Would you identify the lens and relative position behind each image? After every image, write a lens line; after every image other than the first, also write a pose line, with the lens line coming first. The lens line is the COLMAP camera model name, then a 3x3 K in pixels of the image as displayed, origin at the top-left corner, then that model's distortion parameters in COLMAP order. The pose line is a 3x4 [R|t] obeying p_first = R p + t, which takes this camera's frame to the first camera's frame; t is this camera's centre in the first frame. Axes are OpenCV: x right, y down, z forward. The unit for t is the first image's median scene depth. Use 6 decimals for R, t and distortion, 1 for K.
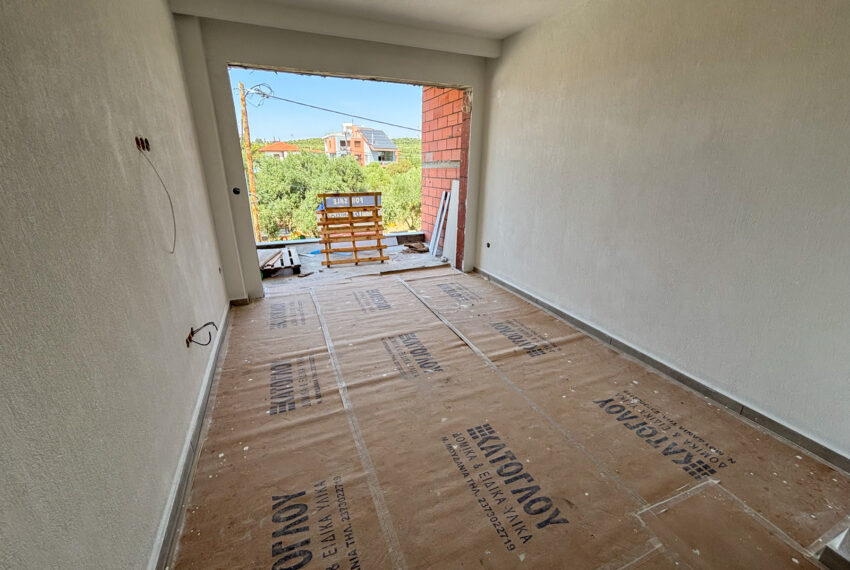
lens RADIAL K [[345.1, 0, 427.5], [0, 345.1, 281.9], [0, 0, 1]] dist [0.000657, 0.000600]
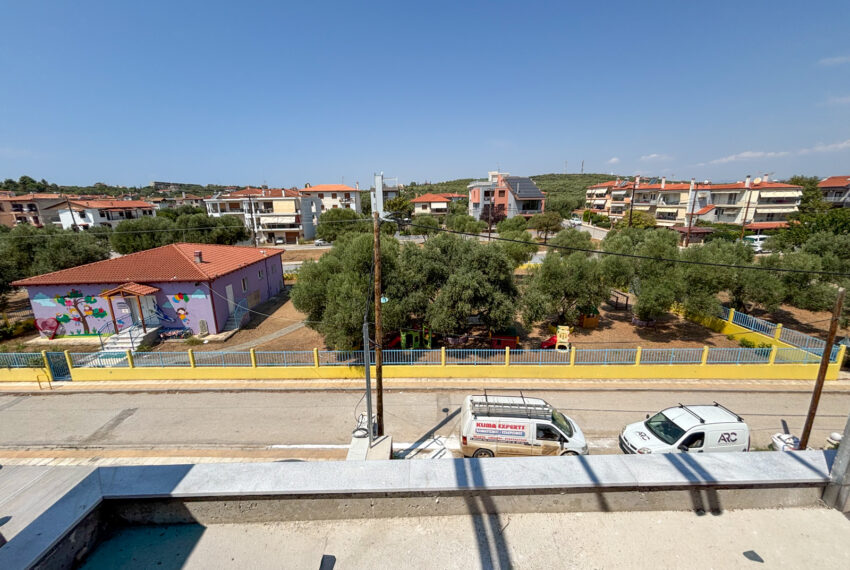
lens RADIAL K [[345.1, 0, 424.7], [0, 345.1, 284.0], [0, 0, 1]] dist [0.000657, 0.000600]
pose [[0.922390, 0.071043, -0.379670, -0.248705], [-0.105971, 0.991768, -0.071874, -0.888311], [0.371439, 0.106530, 0.922326, 0.712796]]
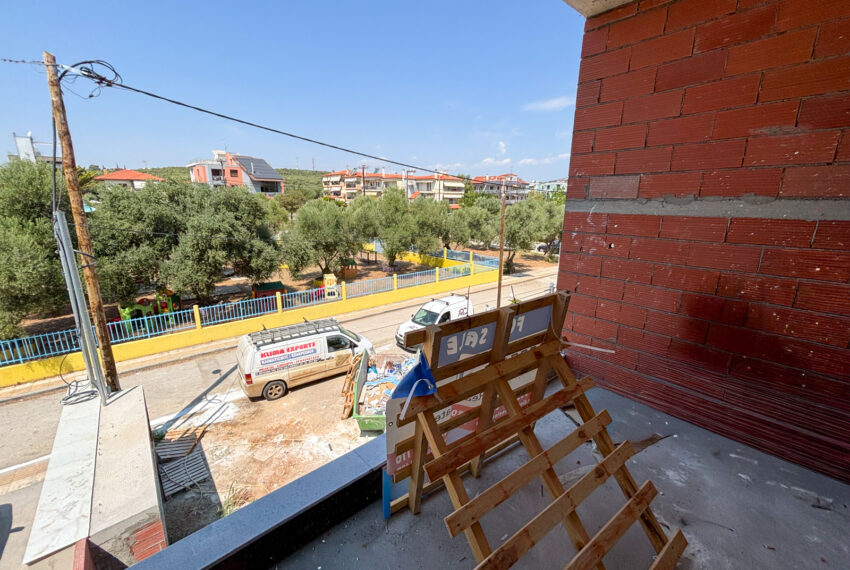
lens RADIAL K [[345.1, 0, 424.9], [0, 345.1, 283.4], [0, 0, 1]] dist [0.000657, 0.000600]
pose [[0.951737, -0.074875, 0.297642, -0.413952], [0.098413, 0.993029, -0.064876, -0.302715], [-0.290709, 0.091037, 0.952471, 0.853982]]
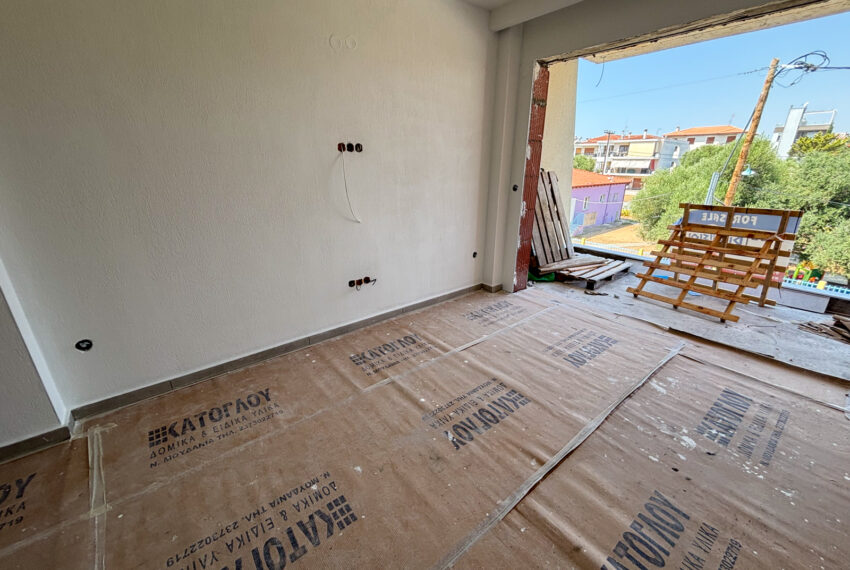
lens RADIAL K [[345.1, 0, 424.6], [0, 345.1, 283.7], [0, 0, 1]] dist [0.000657, 0.000600]
pose [[0.266833, 0.316670, -0.910231, 0.293109], [-0.313802, 0.921554, 0.228619, -0.103382], [0.911224, 0.224629, 0.345273, 0.315764]]
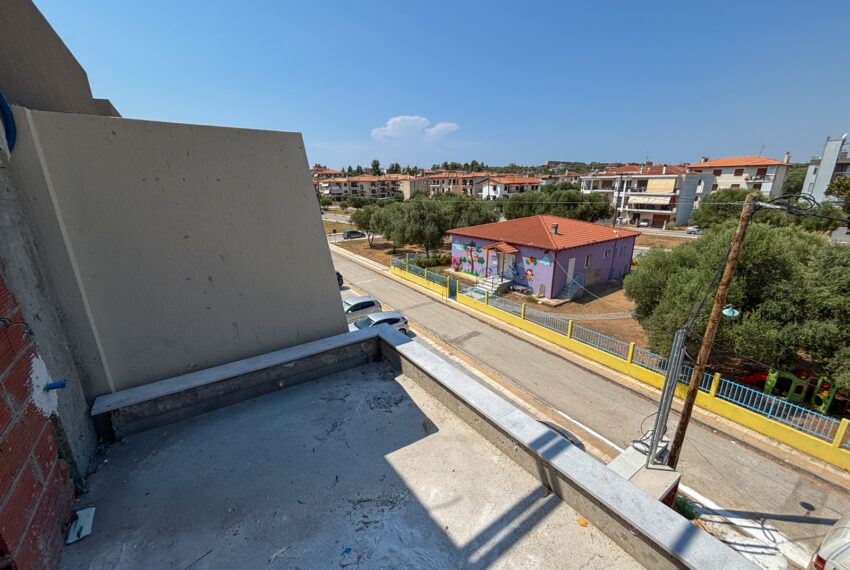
lens RADIAL K [[345.1, 0, 424.7], [0, 345.1, 284.3], [0, 0, 1]] dist [0.000657, 0.000600]
pose [[0.201661, 0.271836, -0.940977, -0.067326], [-0.314025, 0.927944, 0.200772, -0.915064], [0.927751, 0.255002, 0.272493, 0.804945]]
